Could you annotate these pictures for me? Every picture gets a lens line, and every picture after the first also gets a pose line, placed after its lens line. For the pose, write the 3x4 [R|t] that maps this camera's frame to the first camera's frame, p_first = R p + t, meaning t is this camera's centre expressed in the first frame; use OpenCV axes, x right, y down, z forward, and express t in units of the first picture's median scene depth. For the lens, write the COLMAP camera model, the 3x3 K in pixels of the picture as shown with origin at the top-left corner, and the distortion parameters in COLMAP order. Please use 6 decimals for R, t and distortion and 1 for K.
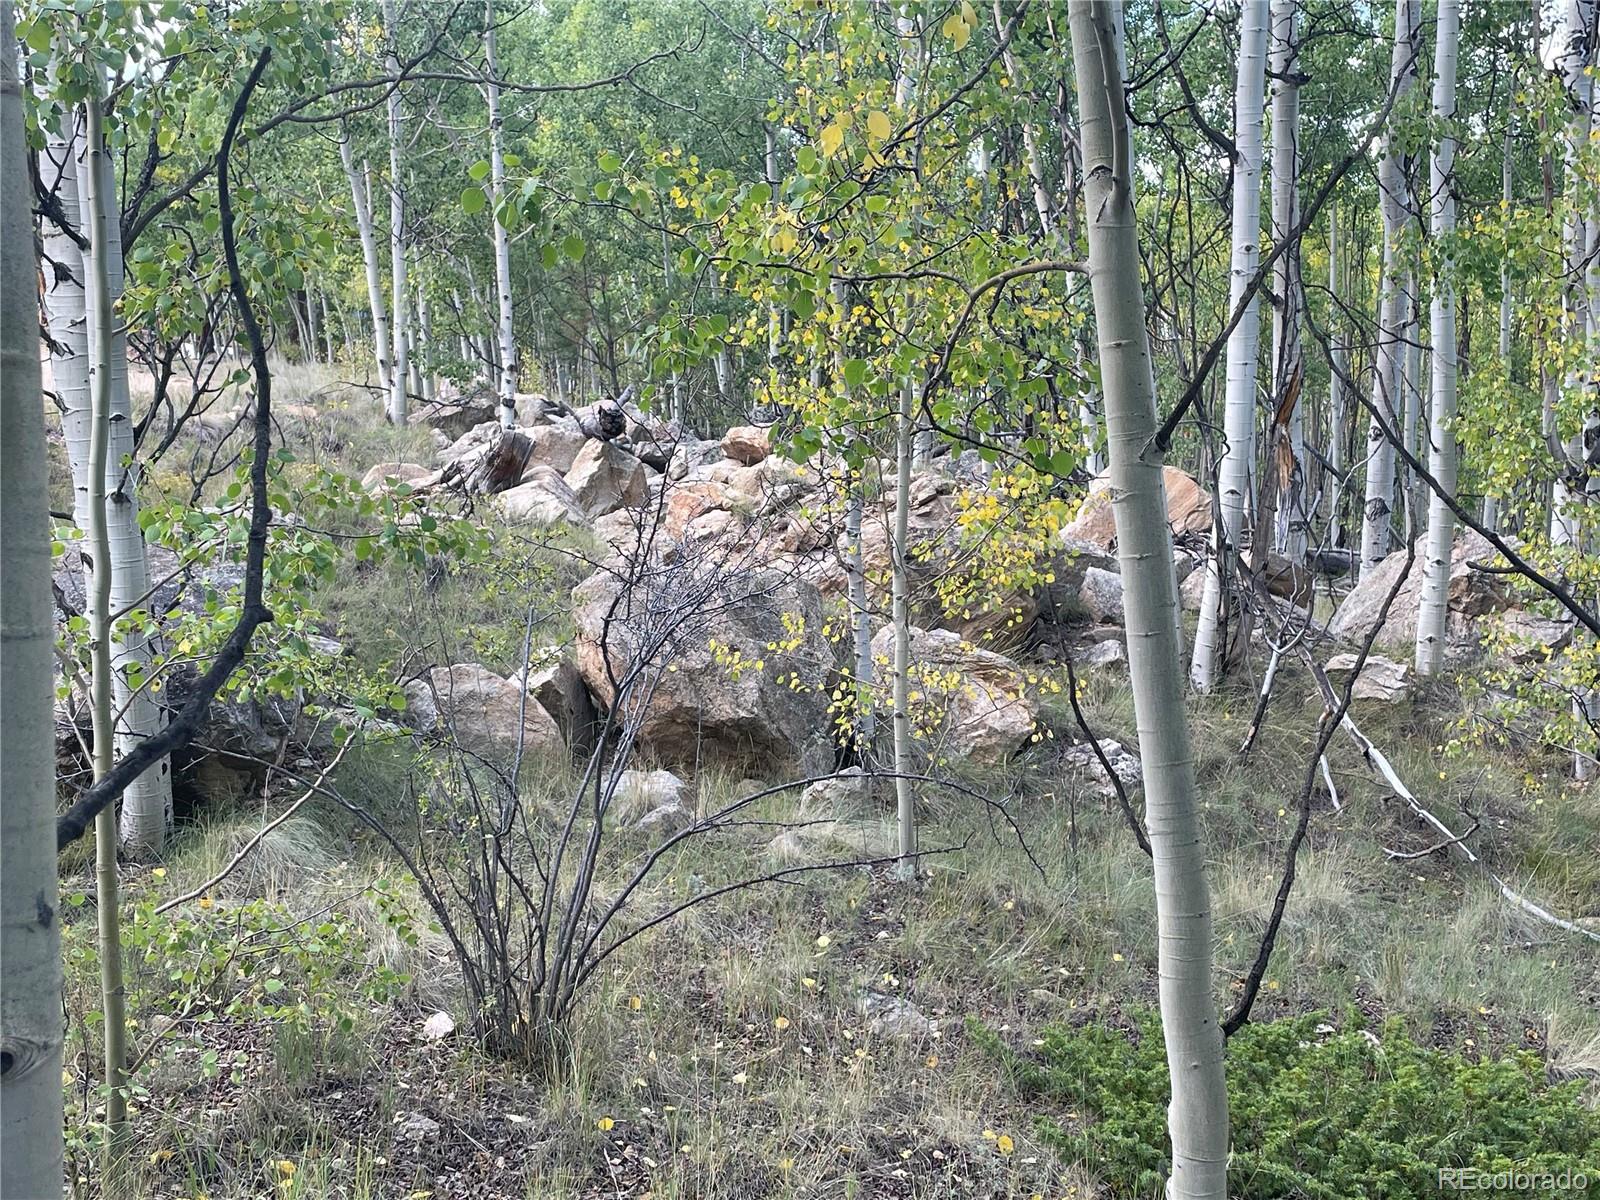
lens RADIAL K [[1910.3, 0, 800.0], [0, 1910.3, 600.0], [0, 0, 1]] dist [-0.179029, -0.001903]
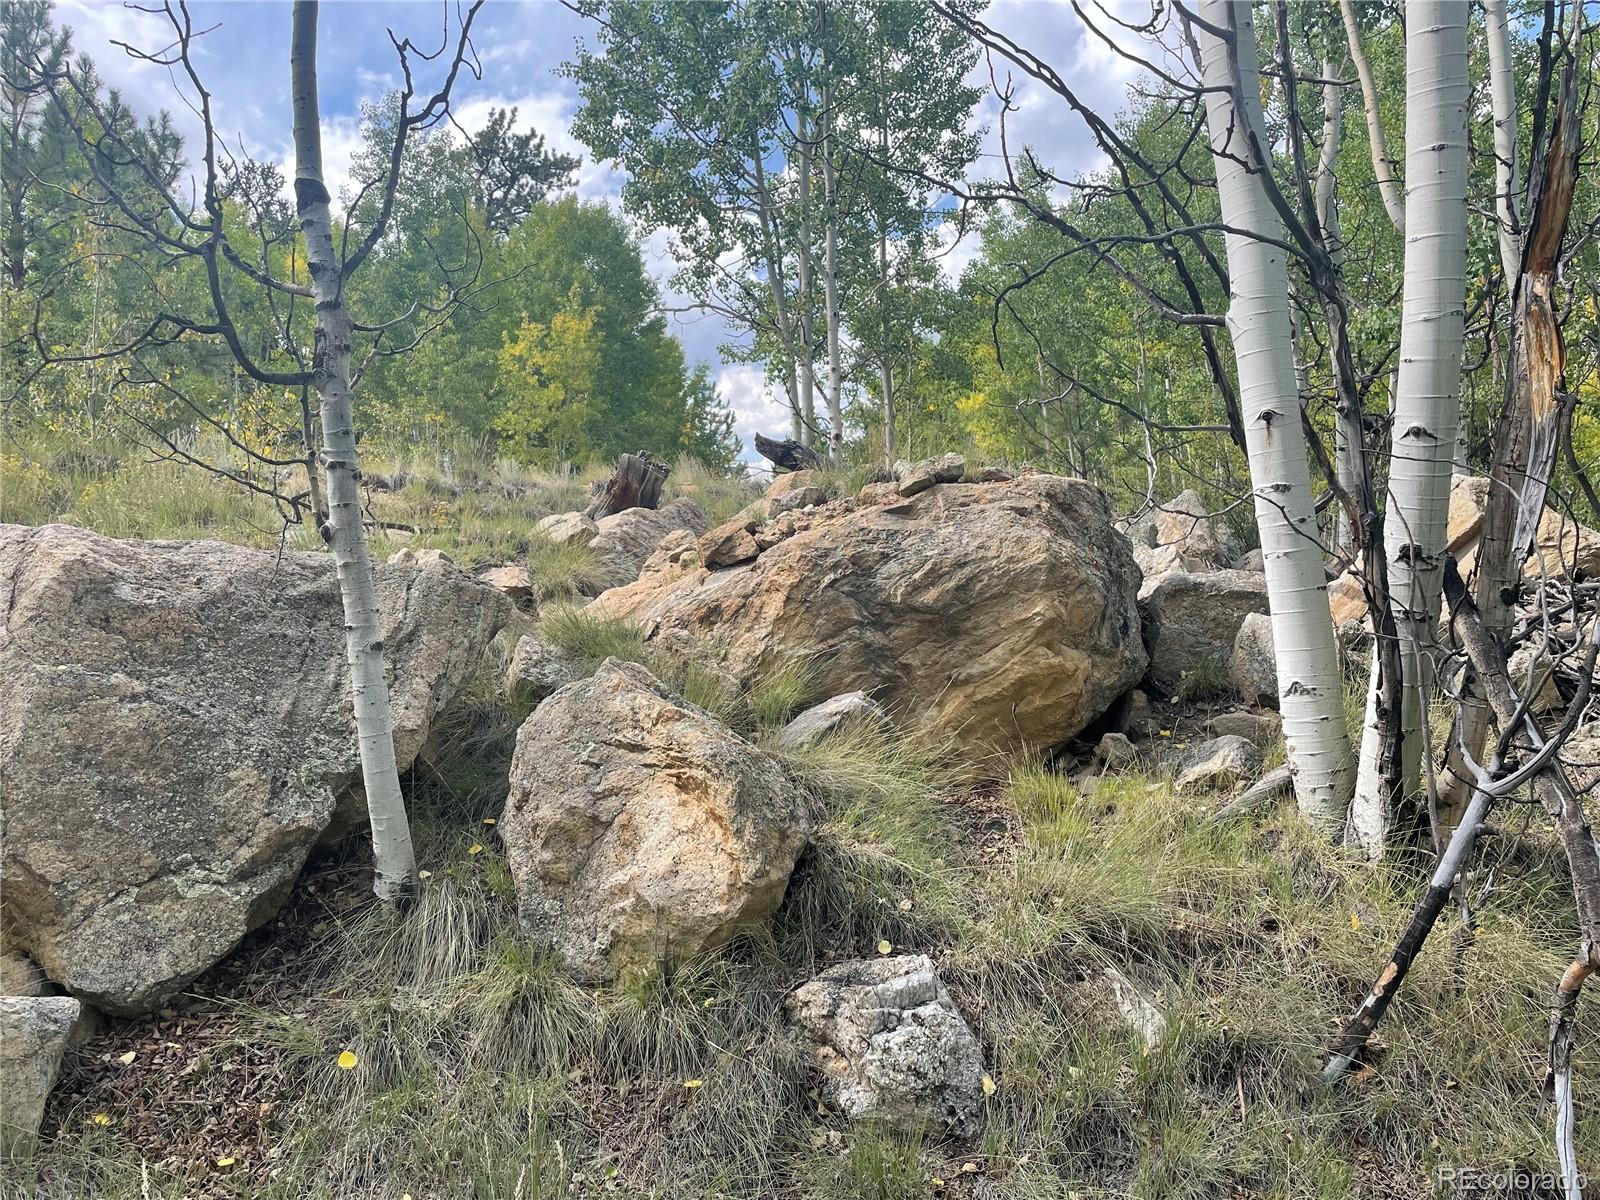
lens RADIAL K [[1232.6, 0, 800.0], [0, 1232.6, 600.0], [0, 0, 1]] dist [0.009309, -0.083200]
pose [[0.884563, 0.023869, -0.465810, 0.248461], [-0.056711, 0.996784, -0.056616, 0.010545], [0.462961, 0.076497, 0.883072, 0.699815]]
